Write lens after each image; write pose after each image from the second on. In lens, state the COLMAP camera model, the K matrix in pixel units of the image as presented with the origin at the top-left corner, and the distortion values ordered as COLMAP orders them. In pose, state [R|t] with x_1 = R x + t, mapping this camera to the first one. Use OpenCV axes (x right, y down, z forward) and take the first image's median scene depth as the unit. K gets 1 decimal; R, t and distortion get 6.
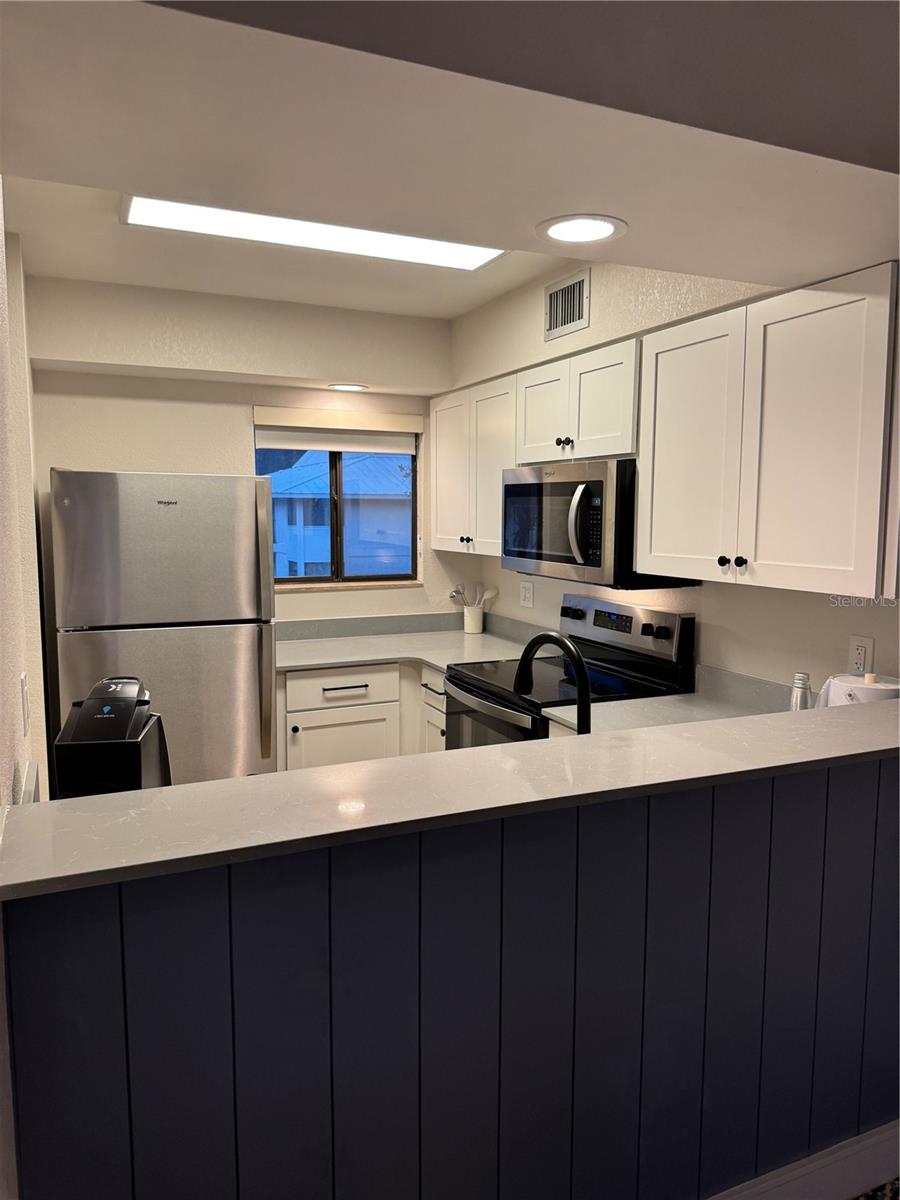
lens RADIAL K [[838.1, 0, 448.2], [0, 838.1, 602.9], [0, 0, 1]] dist [0.013461, -0.013356]
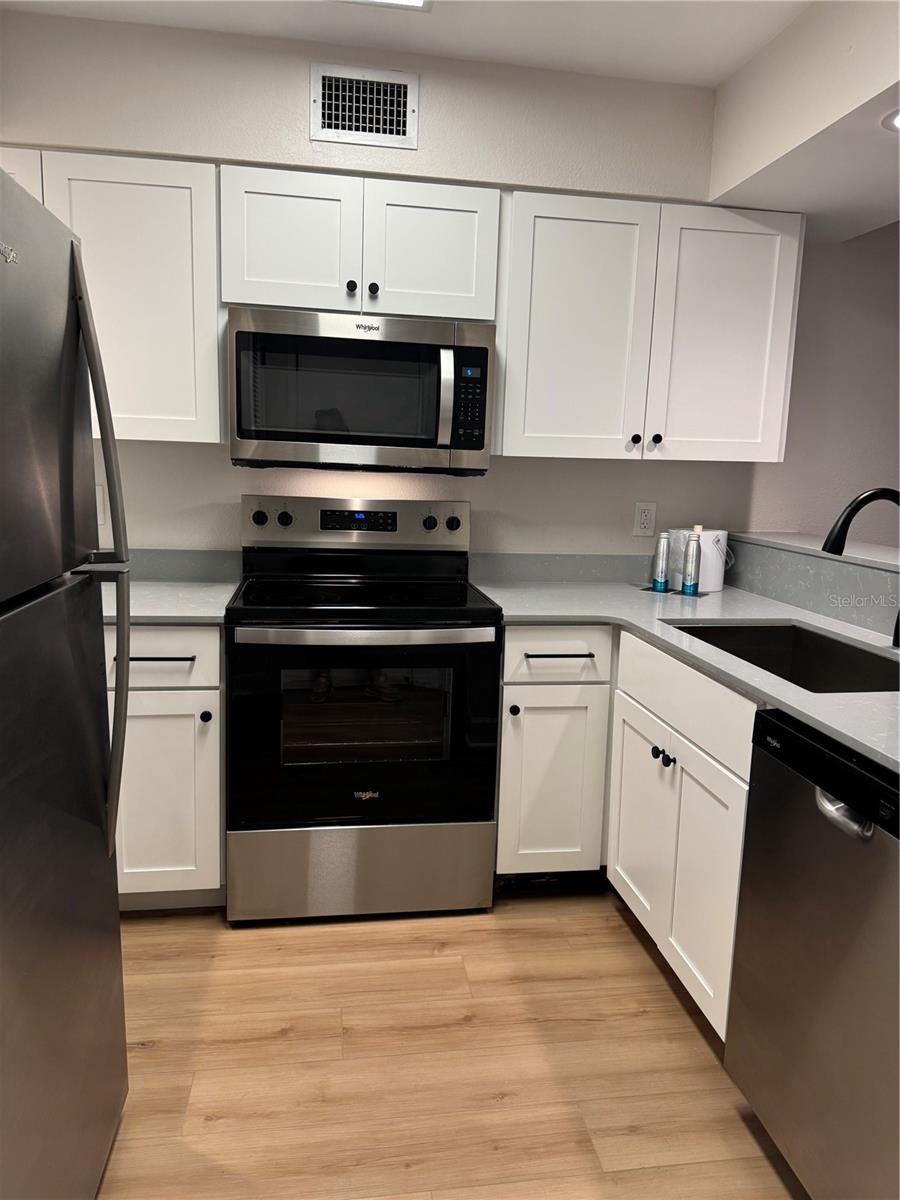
lens RADIAL K [[838.1, 0, 449.0], [0, 838.1, 594.2], [0, 0, 1]] dist [0.013461, -0.013356]
pose [[0.275616, -0.148354, 0.949751, -0.697724], [0.076864, 0.988257, 0.132063, -0.010601], [-0.958190, 0.036604, 0.283782, 0.798054]]
